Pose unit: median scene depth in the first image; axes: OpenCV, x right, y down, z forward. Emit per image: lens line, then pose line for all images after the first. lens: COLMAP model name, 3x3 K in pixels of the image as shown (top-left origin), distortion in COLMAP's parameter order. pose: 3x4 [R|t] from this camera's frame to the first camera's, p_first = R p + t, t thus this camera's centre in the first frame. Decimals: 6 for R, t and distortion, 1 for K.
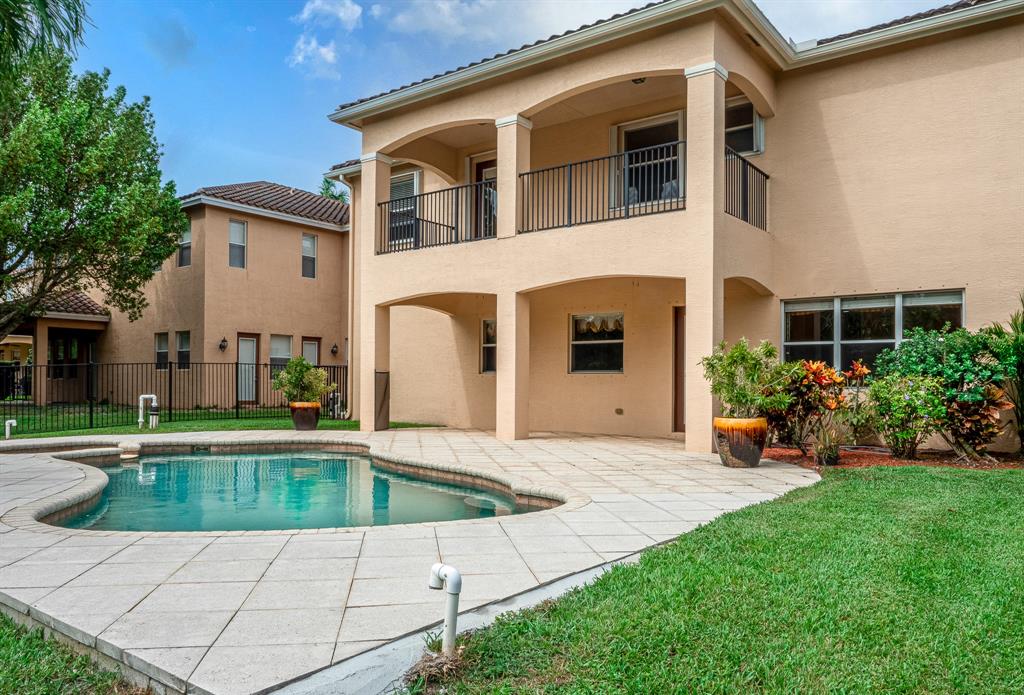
lens RADIAL K [[779.2, 0, 509.8], [0, 779.2, 379.1], [0, 0, 1]] dist [0.000630, -0.001563]
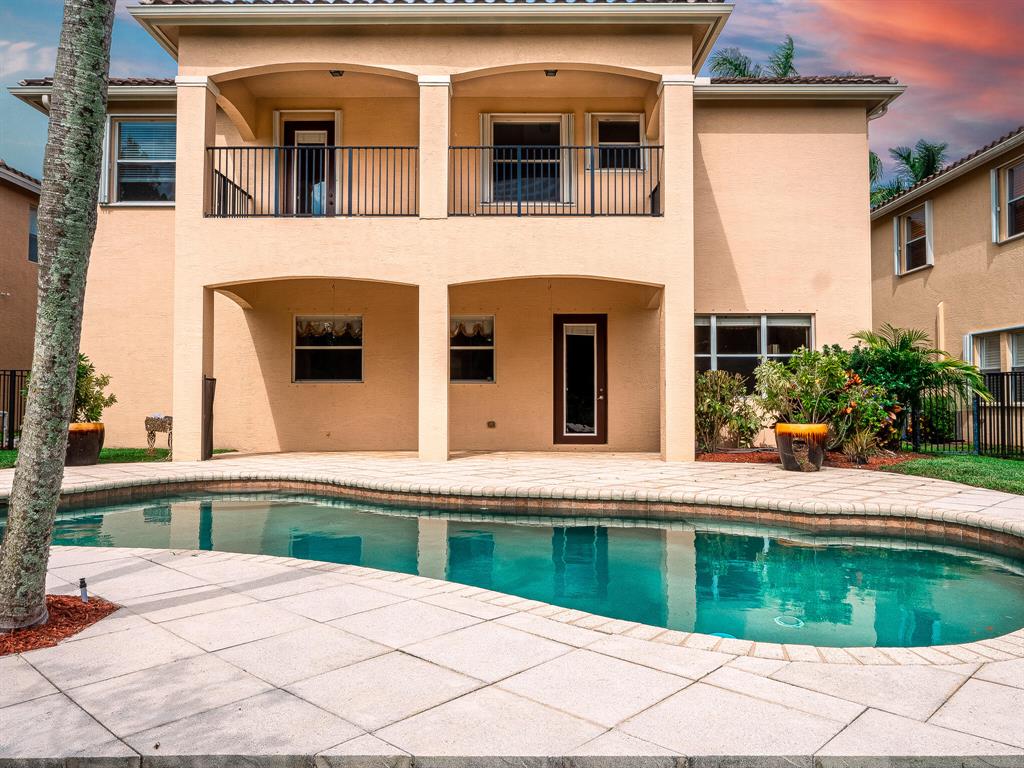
lens RADIAL K [[750.4, 0, 512.6], [0, 750.4, 376.2], [0, 0, 1]] dist [-0.010676, -0.001857]
pose [[0.796088, 0.012559, 0.605050, -0.425185], [-0.001862, 0.999831, -0.018303, 0.001865], [-0.605178, 0.013445, 0.795977, 0.313936]]
